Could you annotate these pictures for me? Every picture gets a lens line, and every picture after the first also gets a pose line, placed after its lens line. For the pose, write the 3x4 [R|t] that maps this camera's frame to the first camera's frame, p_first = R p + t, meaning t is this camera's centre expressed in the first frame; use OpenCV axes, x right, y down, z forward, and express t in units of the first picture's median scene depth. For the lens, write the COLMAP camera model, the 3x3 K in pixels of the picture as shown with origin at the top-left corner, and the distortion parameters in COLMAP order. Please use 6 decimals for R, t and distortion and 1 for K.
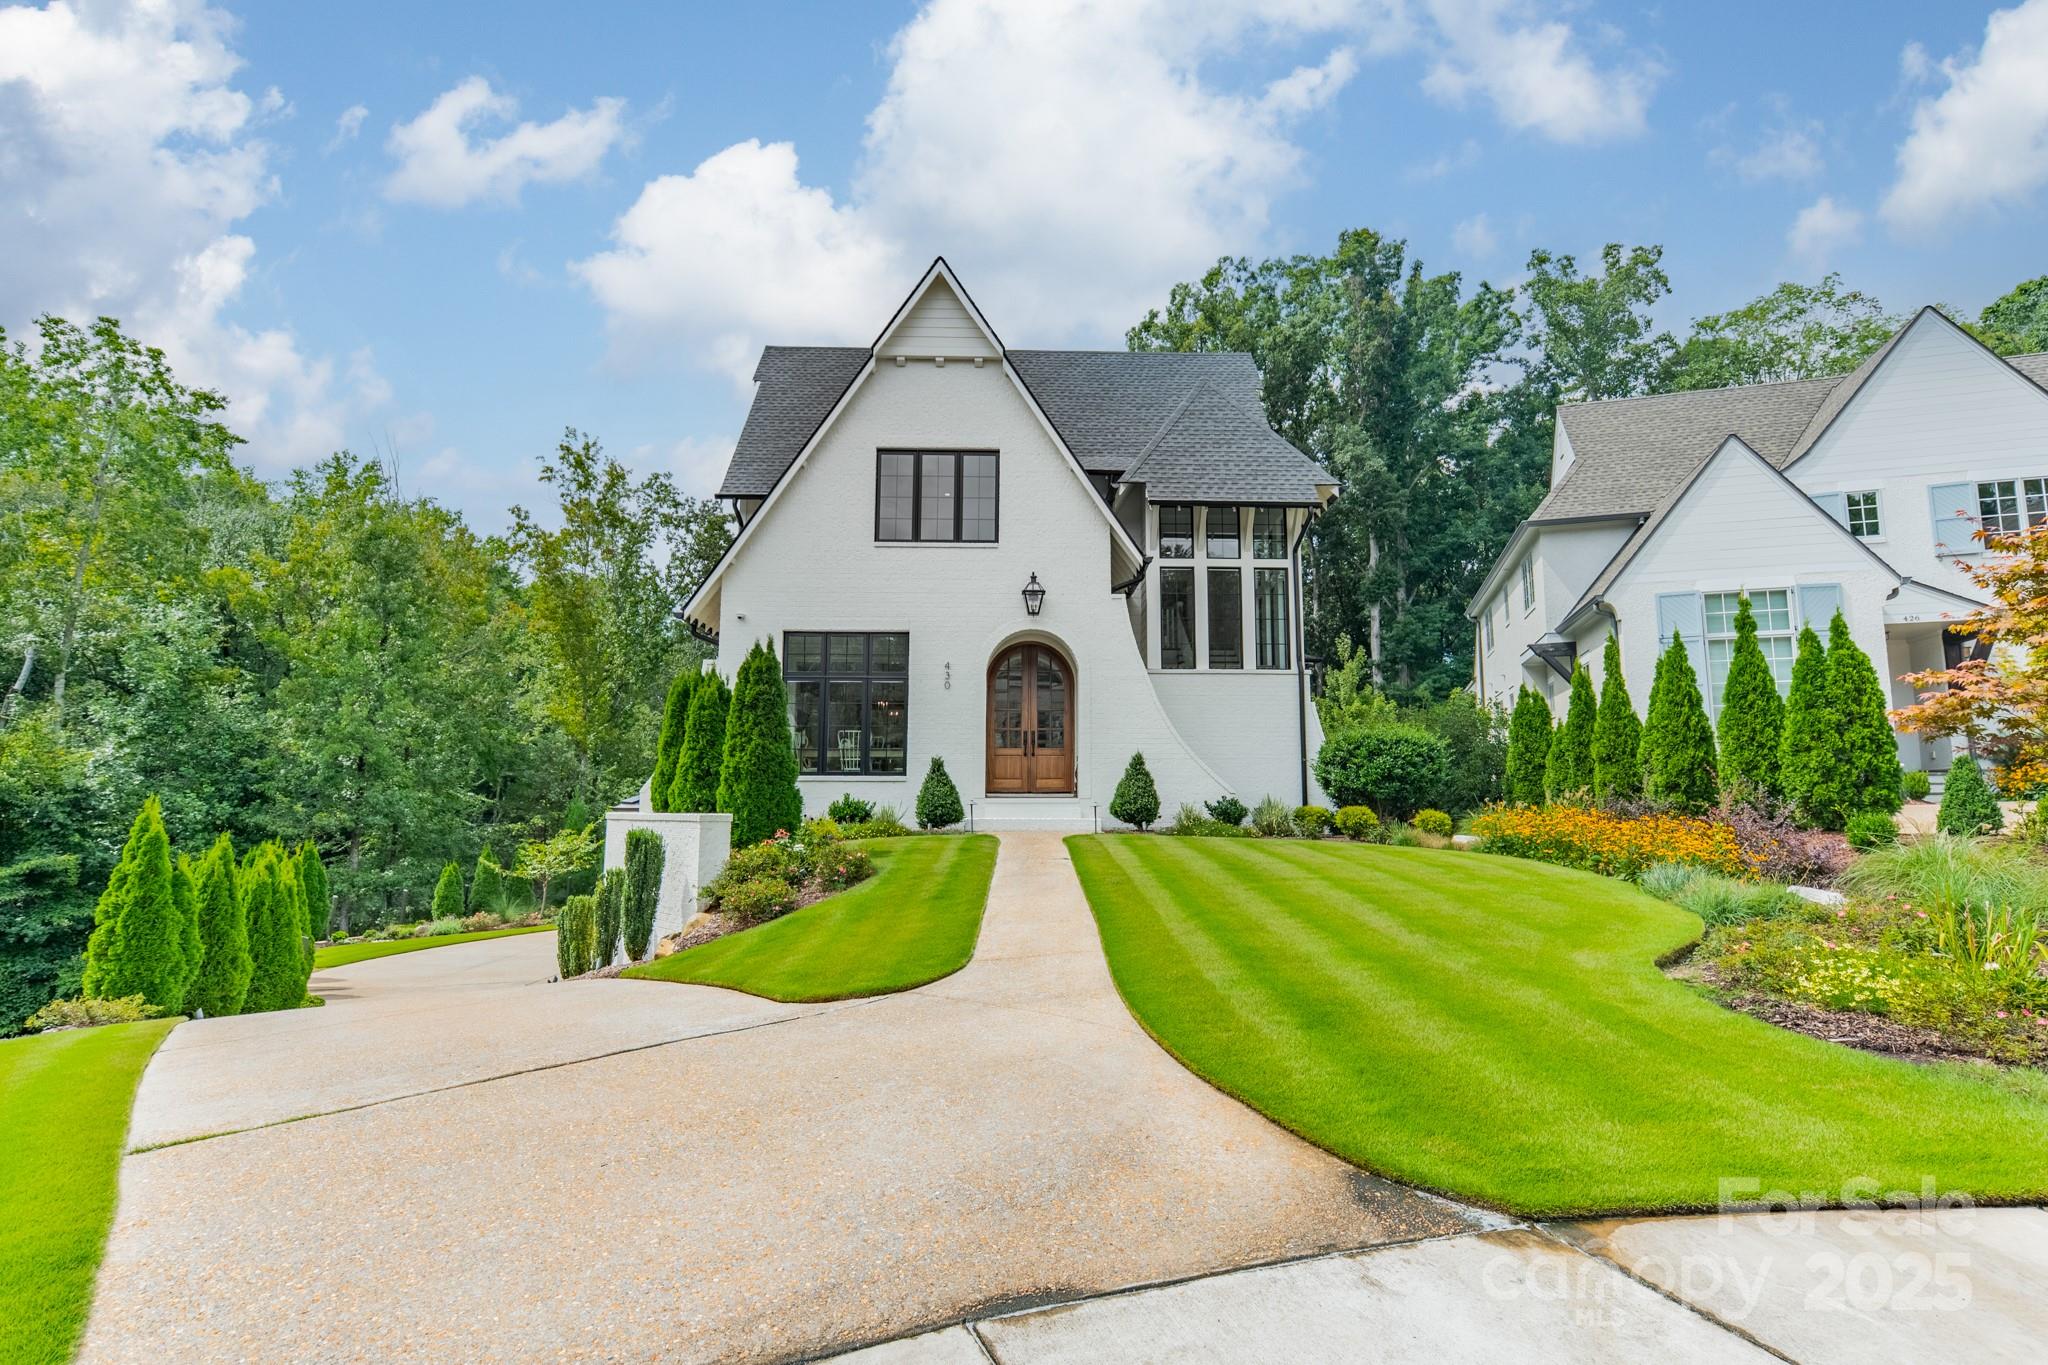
lens RADIAL K [[894.1, 0, 1024.0], [0, 894.1, 682.5], [0, 0, 1]] dist [-0.064961, -0.000065]
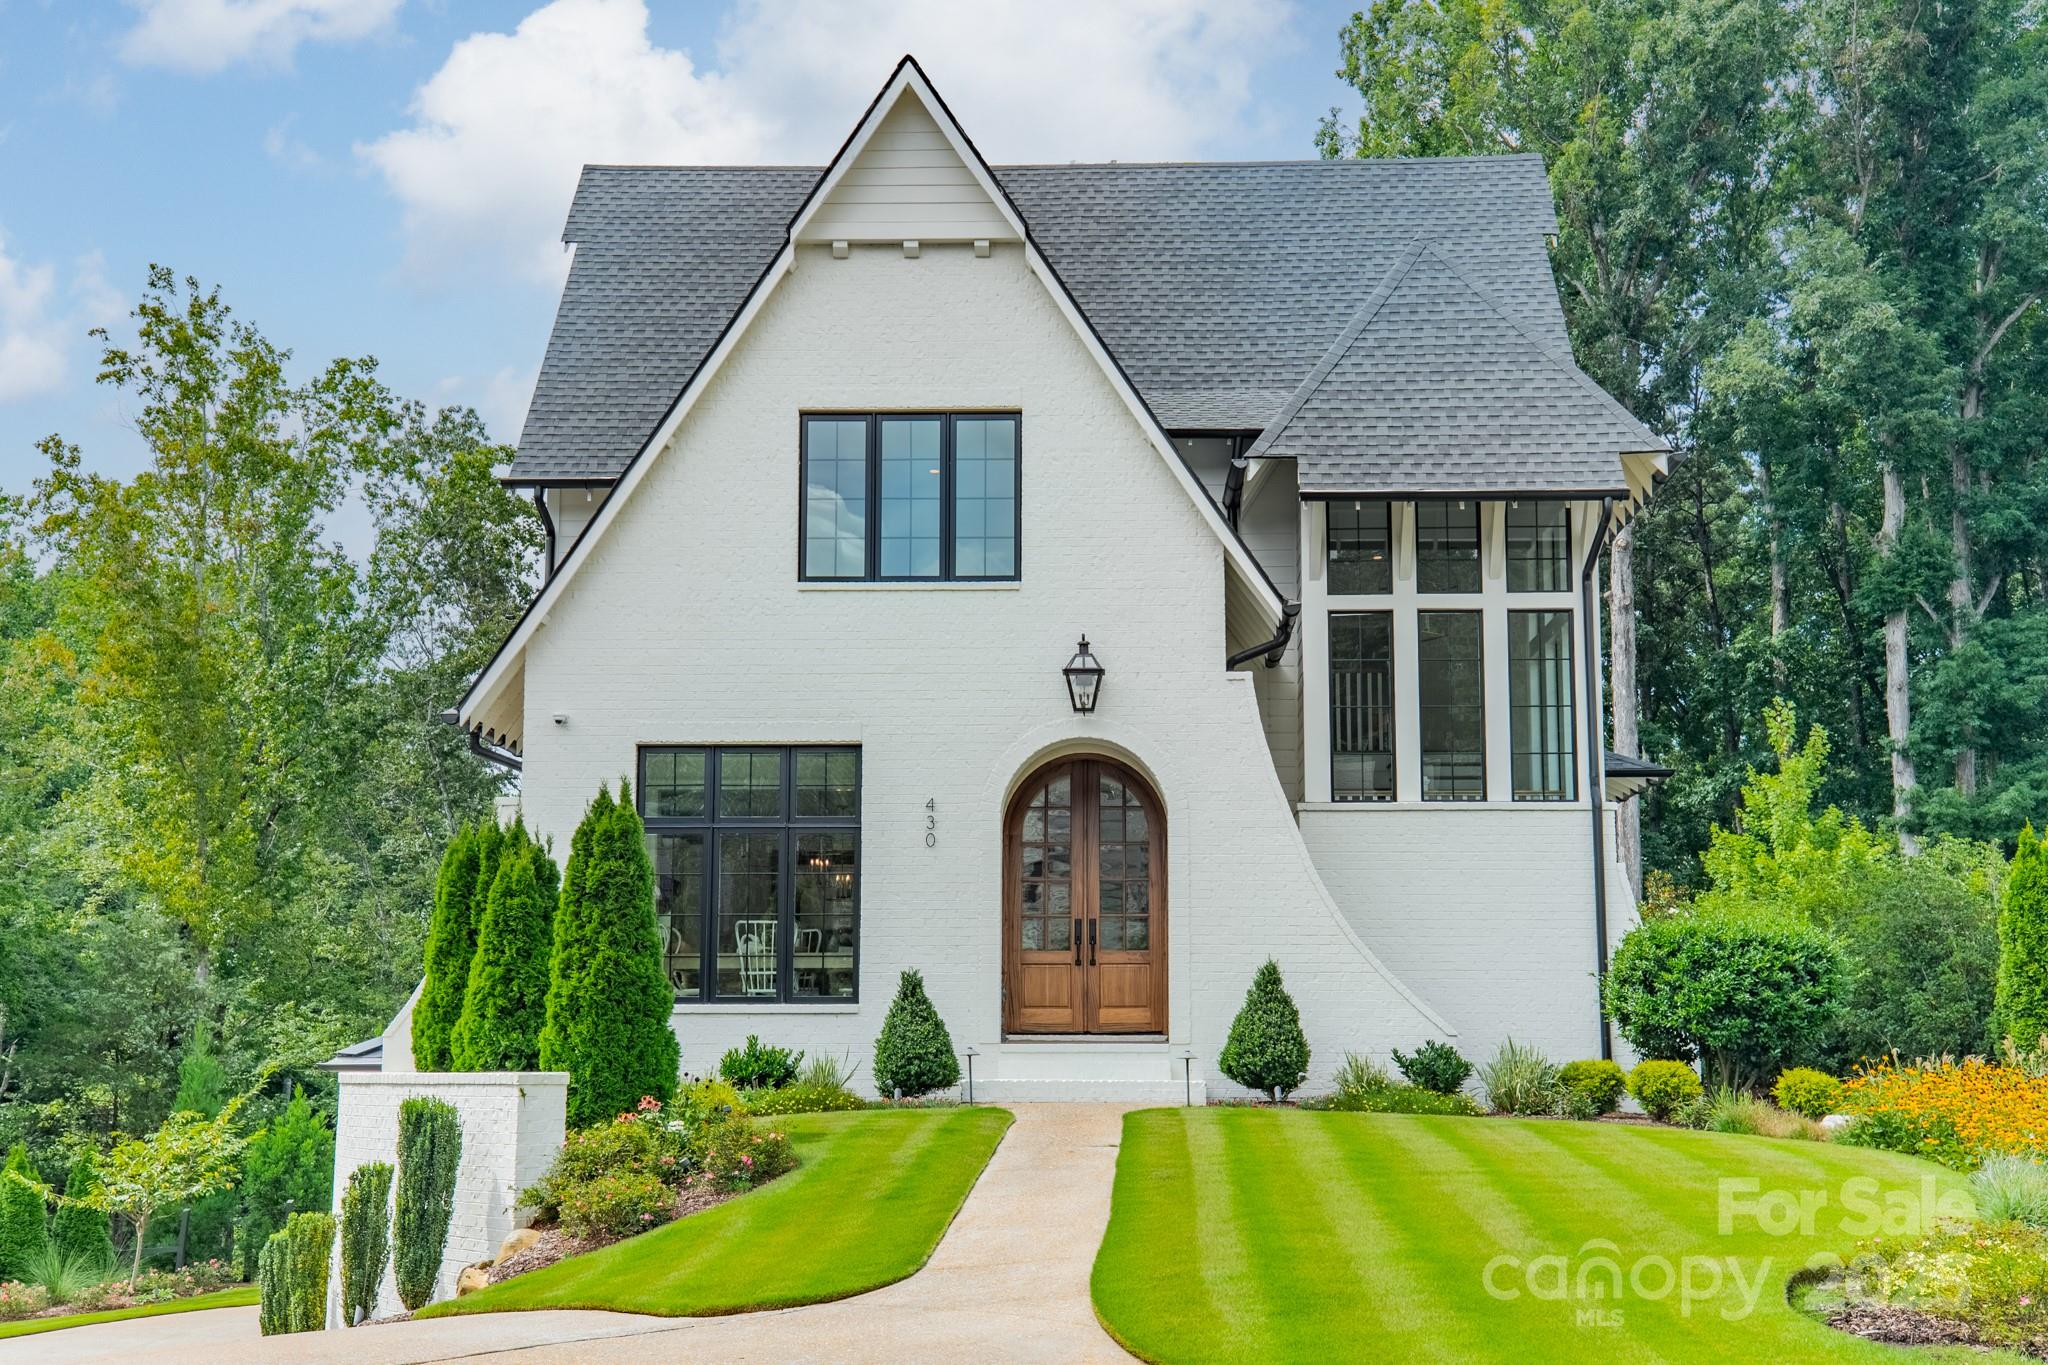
lens RADIAL K [[2118.0, 0, 1021.7], [0, 2118.0, 767.2], [0, 0, 1]] dist [0.023226, 0.028434]
pose [[0.997594, -0.009147, -0.068715, 0.060701], [0.009238, 0.999957, 0.001018, -0.042476], [0.068703, -0.001650, 0.997636, -0.306011]]
